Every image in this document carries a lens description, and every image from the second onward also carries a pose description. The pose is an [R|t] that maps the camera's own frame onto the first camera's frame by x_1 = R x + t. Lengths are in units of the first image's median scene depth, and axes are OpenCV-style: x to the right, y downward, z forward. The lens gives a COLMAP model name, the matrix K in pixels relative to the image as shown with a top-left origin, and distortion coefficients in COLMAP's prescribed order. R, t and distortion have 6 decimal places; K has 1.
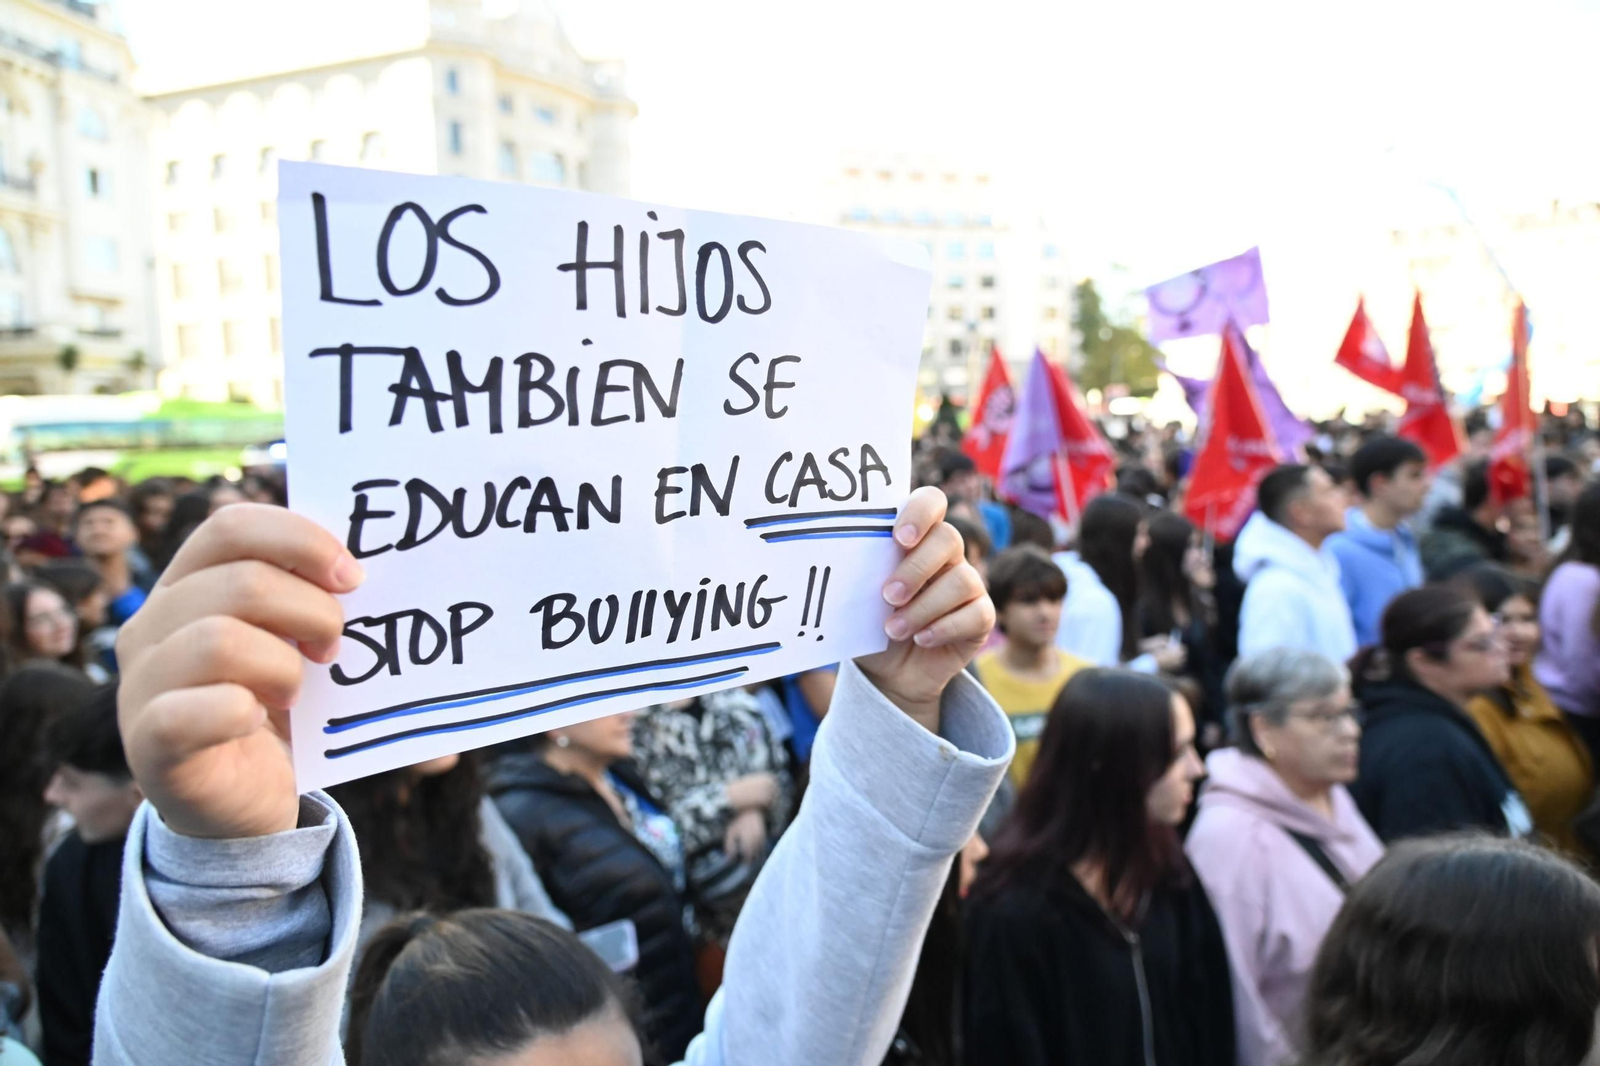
lens RADIAL K [[1118.6, 0, 800.0], [0, 1118.6, 533.0], [0, 0, 1]] dist [0.093912, -0.211260]
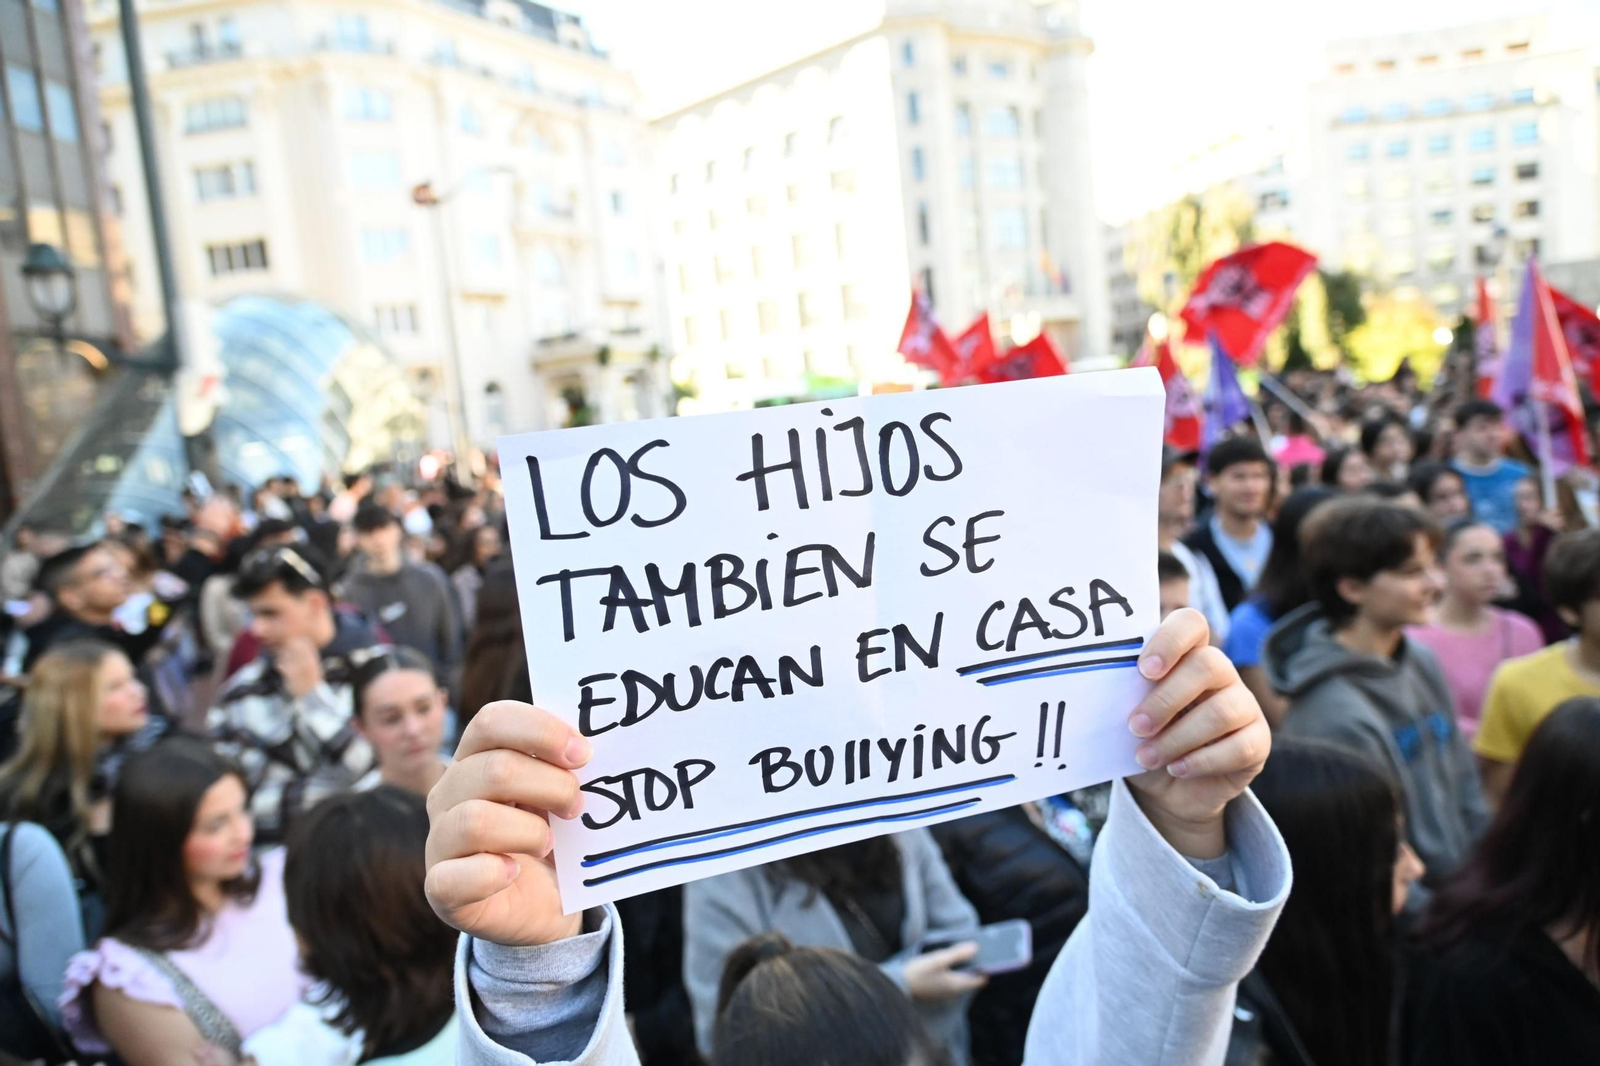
lens RADIAL K [[1133.3, 0, 800.0], [0, 1133.3, 533.0], [0, 0, 1]] dist [-0.048210, 0.124882]
pose [[0.901559, -0.012059, -0.432488, 0.286859], [0.043075, 0.997147, 0.061989, -0.218121], [0.430507, -0.074516, 0.899506, 0.009469]]
